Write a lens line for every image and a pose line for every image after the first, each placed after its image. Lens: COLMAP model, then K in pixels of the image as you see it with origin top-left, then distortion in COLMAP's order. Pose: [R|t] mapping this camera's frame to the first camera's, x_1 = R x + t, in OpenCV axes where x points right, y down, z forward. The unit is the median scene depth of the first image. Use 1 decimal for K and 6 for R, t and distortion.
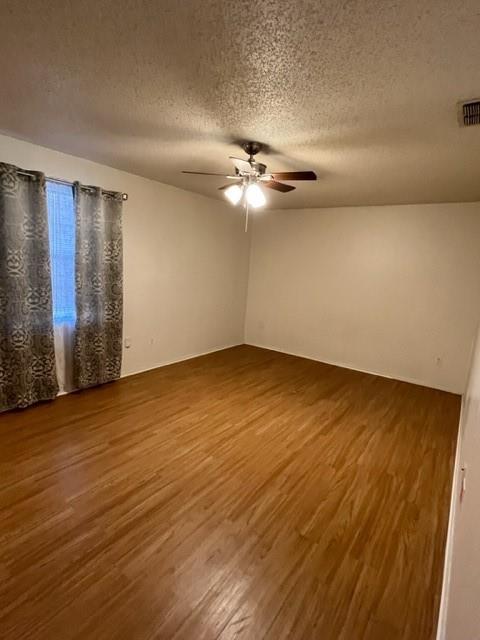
lens RADIAL K [[325.0, 0, 238.2], [0, 325.0, 321.9], [0, 0, 1]] dist [0.001791, -0.001590]
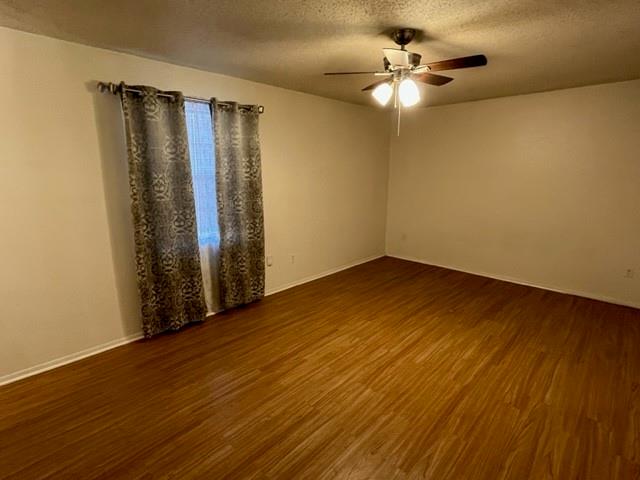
lens RADIAL K [[325.0, 0, 316.8], [0, 325.0, 243.0], [0, 0, 1]] dist [0.001791, -0.001590]
pose [[0.986872, -0.033510, -0.157989, -0.058299], [0.039926, 0.998494, 0.037614, -0.026795], [0.156491, -0.043428, 0.986724, 0.079374]]
